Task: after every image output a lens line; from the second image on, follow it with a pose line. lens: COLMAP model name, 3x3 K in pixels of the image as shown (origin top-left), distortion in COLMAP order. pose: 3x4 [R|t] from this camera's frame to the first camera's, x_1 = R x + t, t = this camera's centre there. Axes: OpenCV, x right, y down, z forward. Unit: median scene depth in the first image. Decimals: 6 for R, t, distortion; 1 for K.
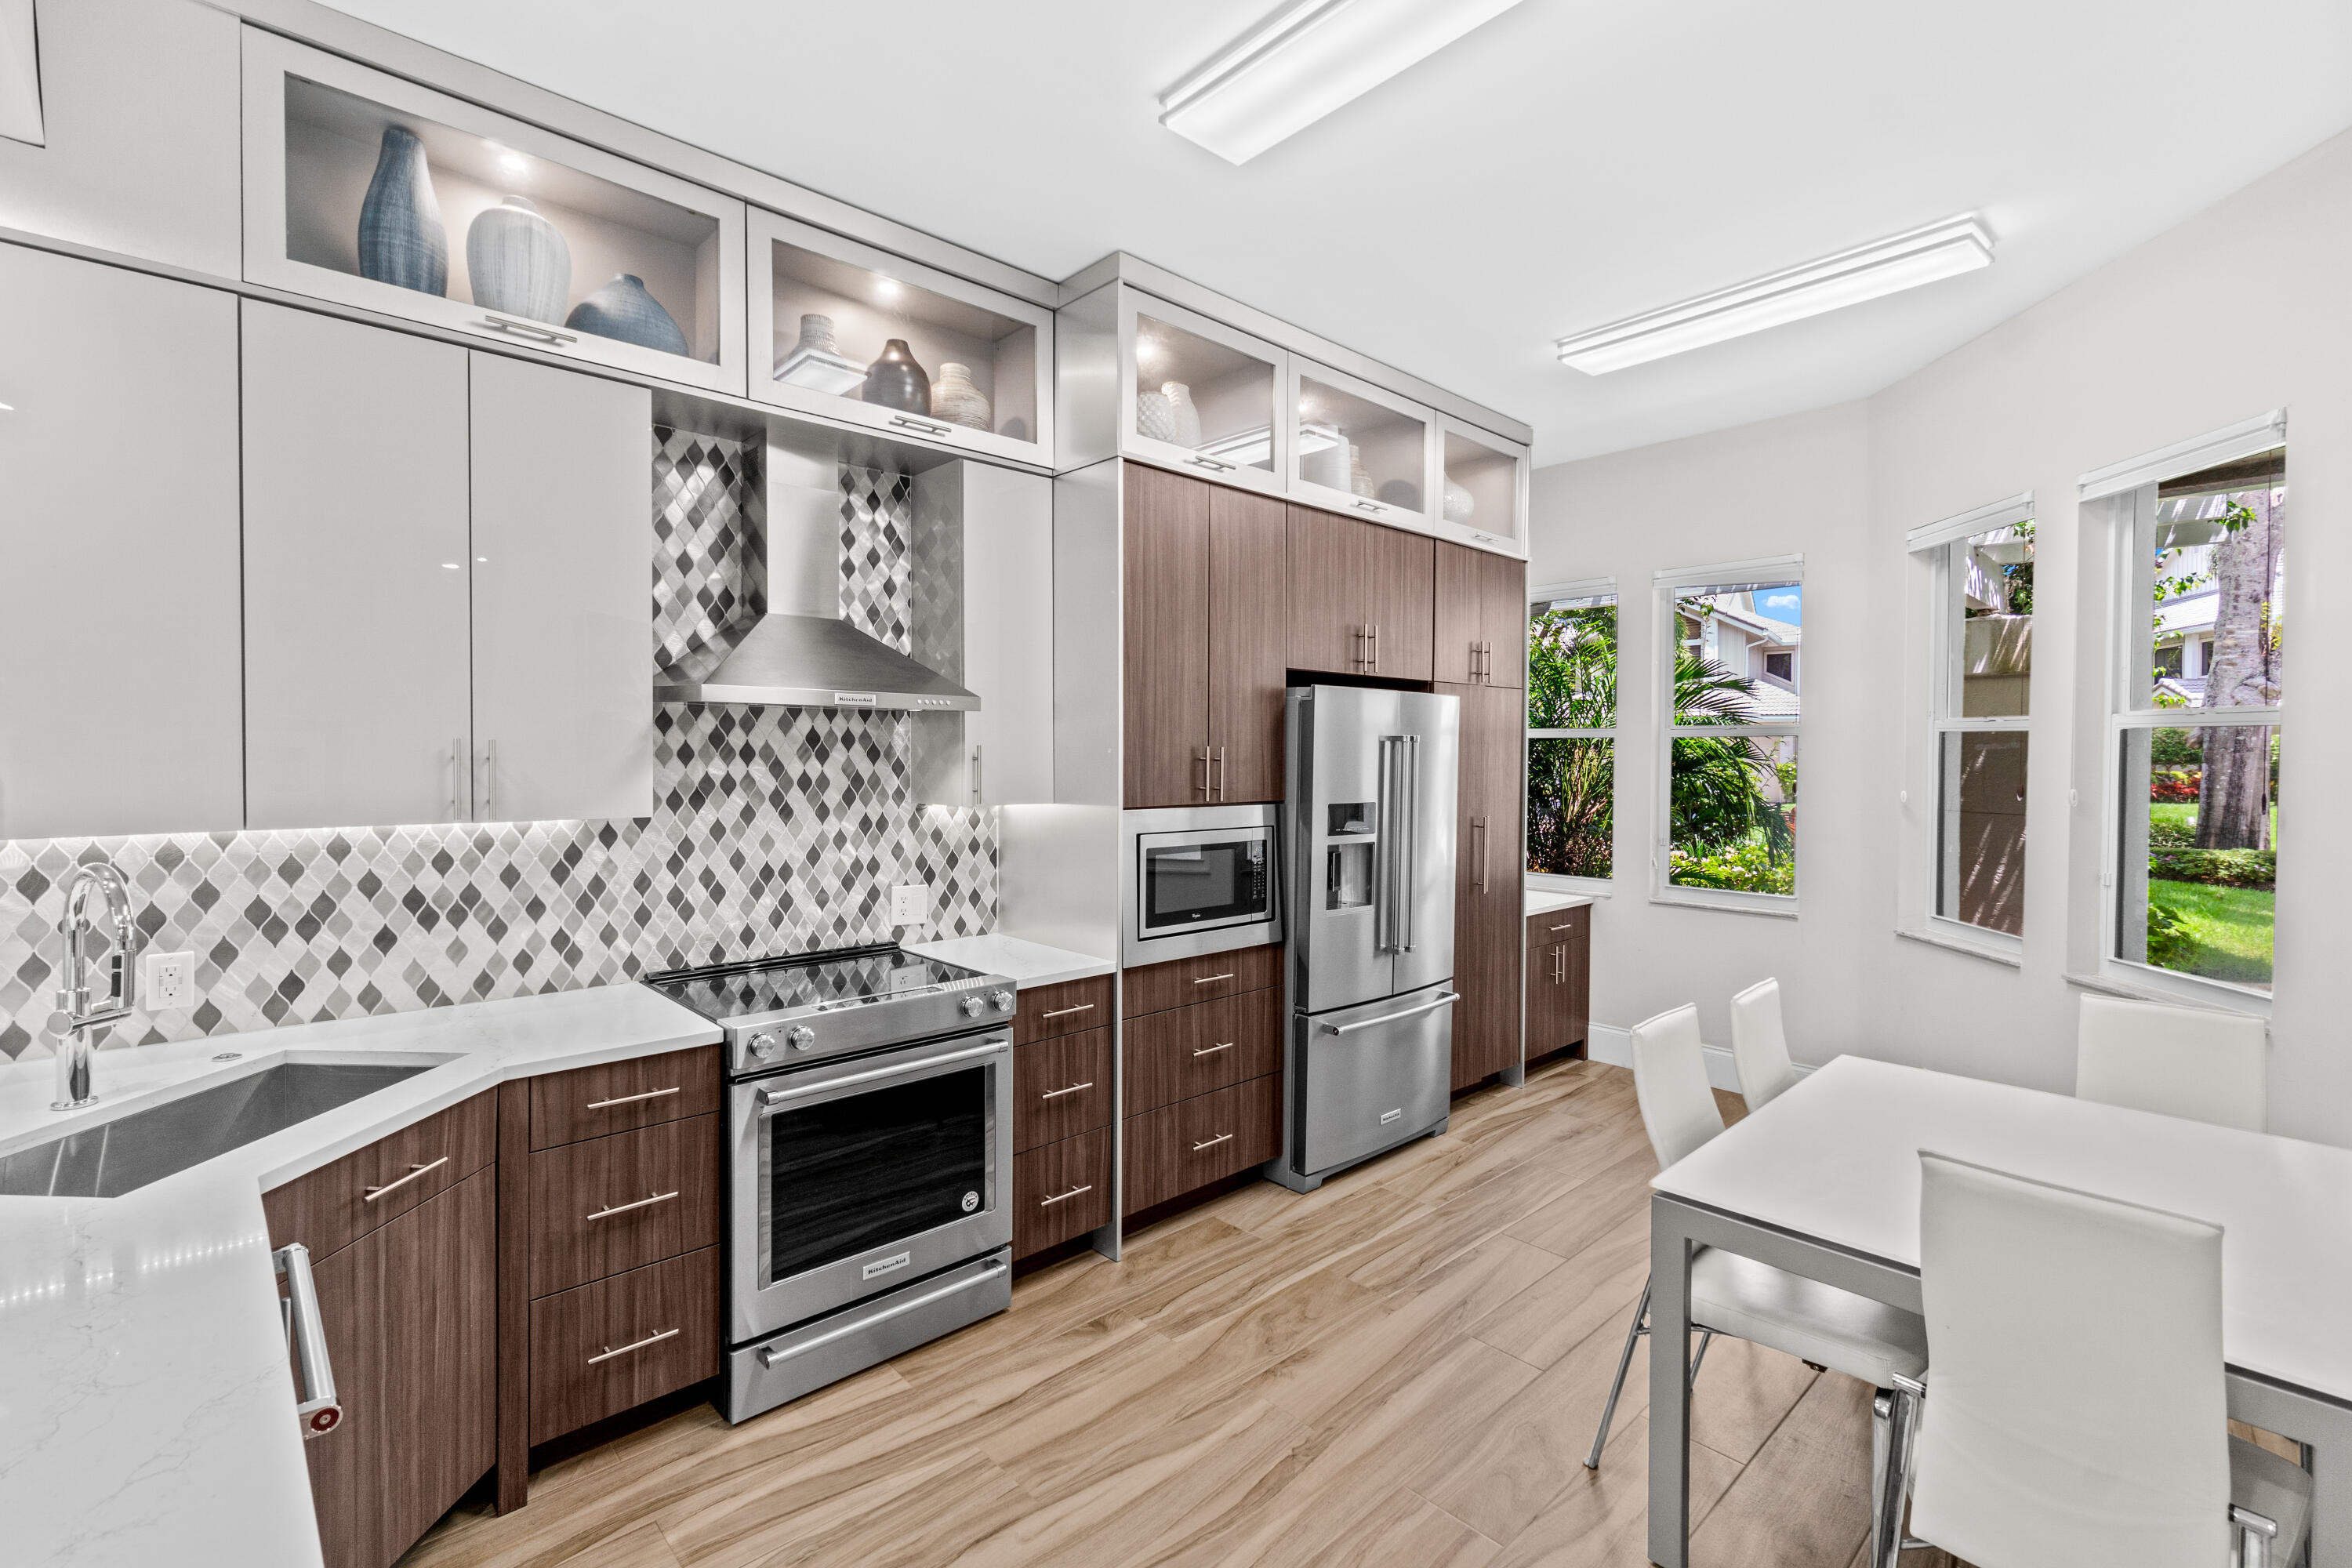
lens RADIAL K [[1040.7, 0, 1176.3], [0, 1040.7, 771.5], [0, 0, 1]] dist [-0.001602, -0.000224]
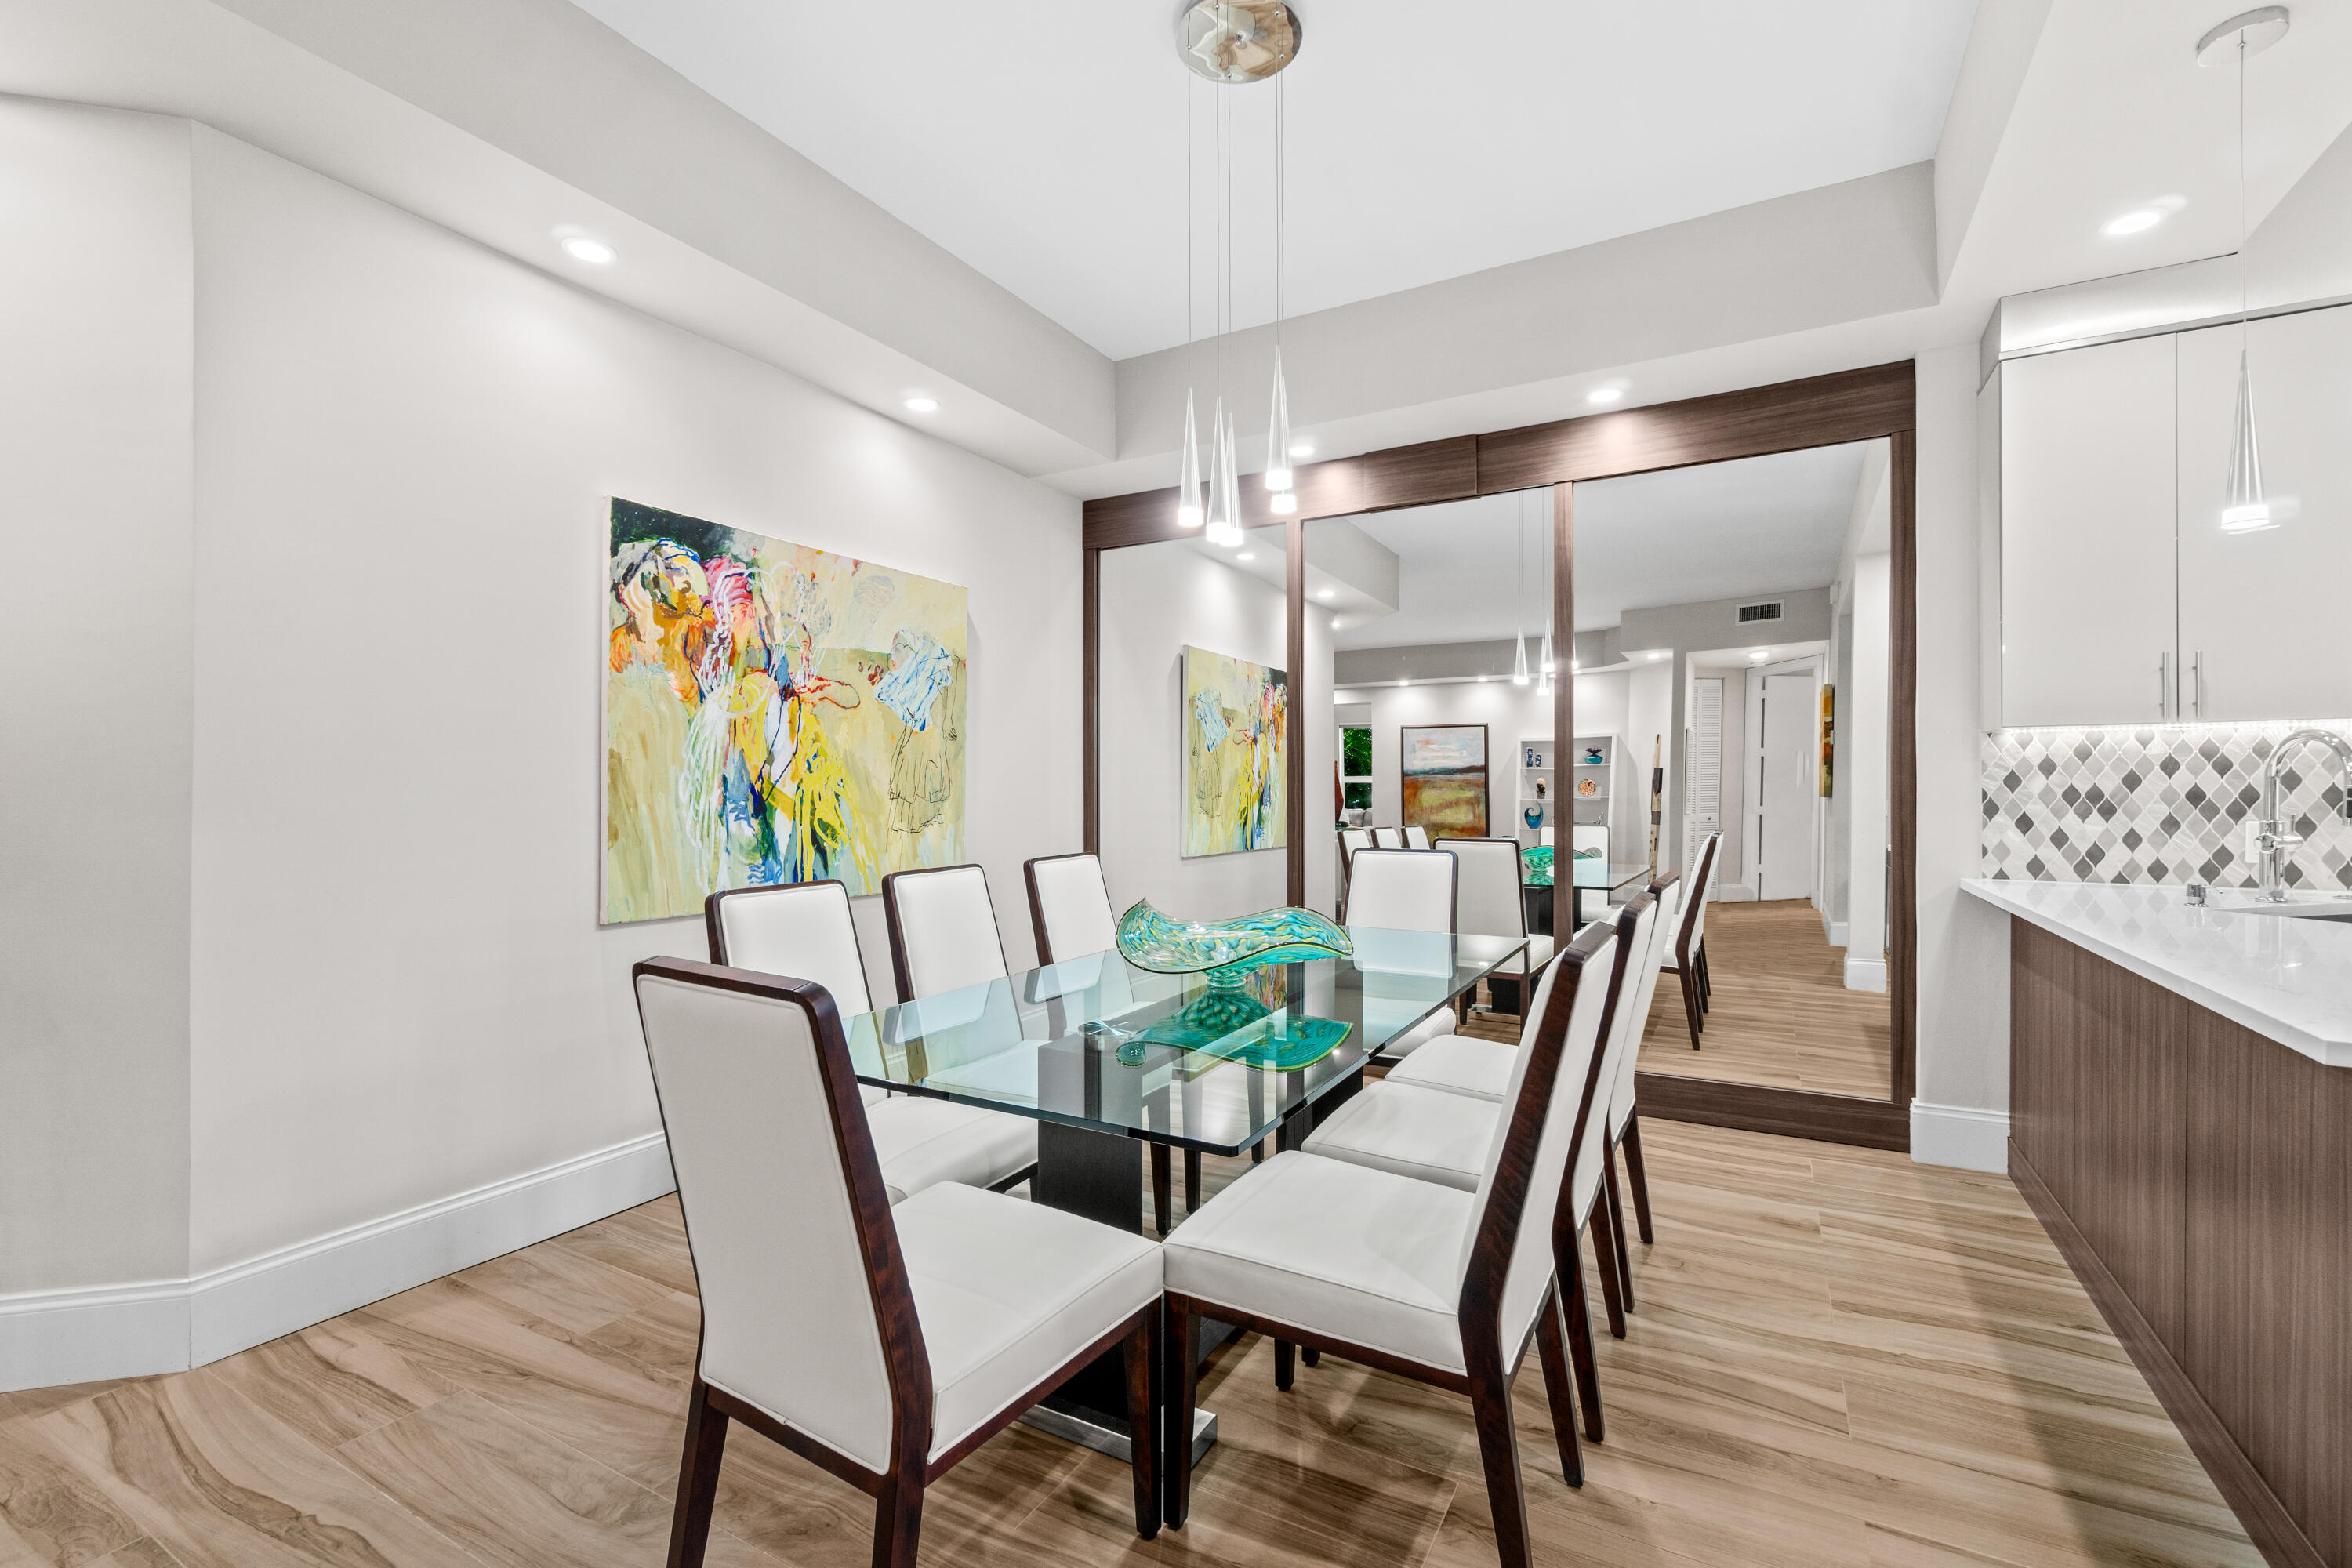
lens RADIAL K [[1036.9, 0, 1176.0], [0, 1036.9, 784.0], [0, 0, 1]] dist [-0.001716, 0.000081]
pose [[0.300666, -0.010848, -0.953668, -0.087312], [-0.010349, 0.999839, -0.014636, 0.117415], [0.953673, 0.014270, 0.300505, -0.536806]]
